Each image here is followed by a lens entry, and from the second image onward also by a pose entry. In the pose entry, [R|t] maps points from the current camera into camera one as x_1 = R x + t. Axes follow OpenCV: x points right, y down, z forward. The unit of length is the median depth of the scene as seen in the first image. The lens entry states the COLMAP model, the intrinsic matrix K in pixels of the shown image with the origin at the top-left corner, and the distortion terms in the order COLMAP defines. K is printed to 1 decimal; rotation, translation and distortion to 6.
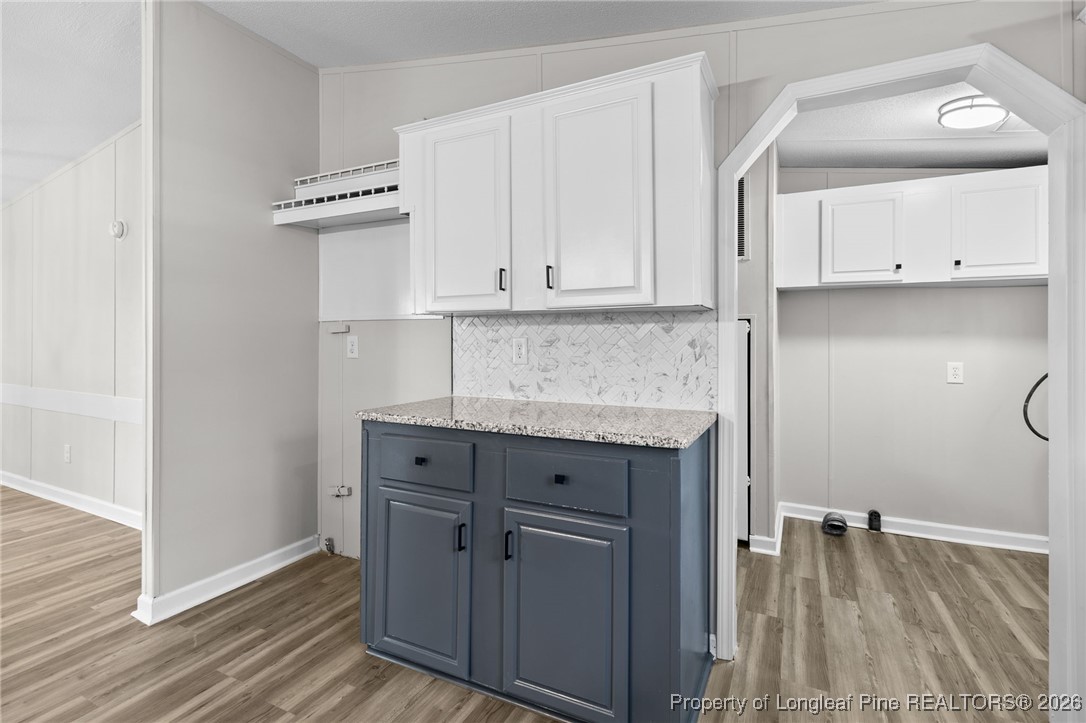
lens RADIAL K [[506.5, 0, 534.3], [0, 506.5, 332.3], [0, 0, 1]] dist [0.003115, 0.000798]
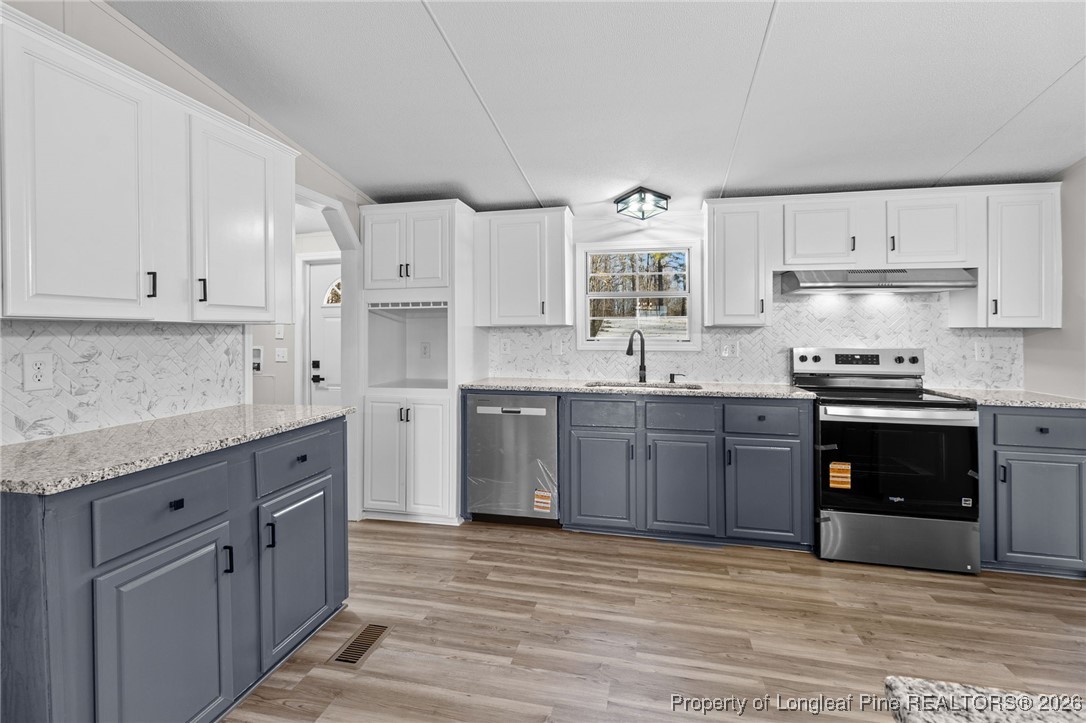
lens RADIAL K [[506.5, 0, 543.3], [0, 506.5, 320.1], [0, 0, 1]] dist [0.003115, 0.000798]
pose [[-0.248558, 0.028806, 0.968189, -1.005342], [-0.004526, 0.999512, -0.030900, -0.018961], [-0.968606, -0.012062, -0.248306, 0.539905]]
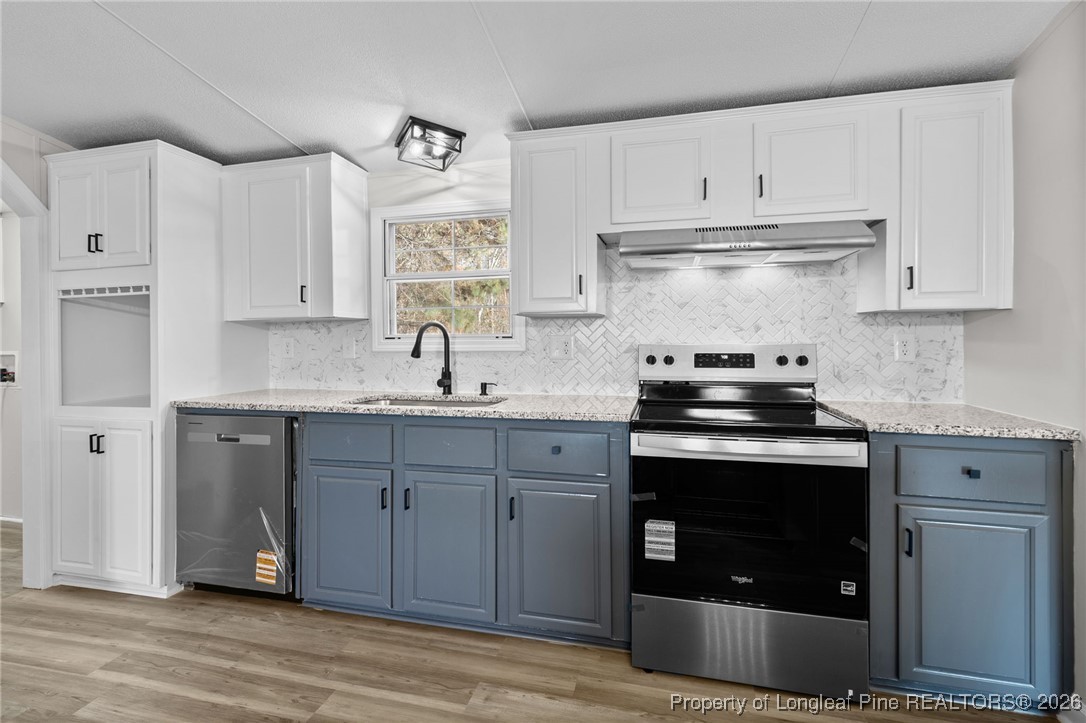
lens RADIAL K [[506.5, 0, 537.8], [0, 506.5, 332.0], [0, 0, 1]] dist [0.003115, 0.000798]
pose [[-0.227501, 0.014419, 0.973671, -0.689049], [0.006667, 0.999890, -0.013249, 0.000660], [-0.973755, 0.003478, -0.227572, -0.162582]]
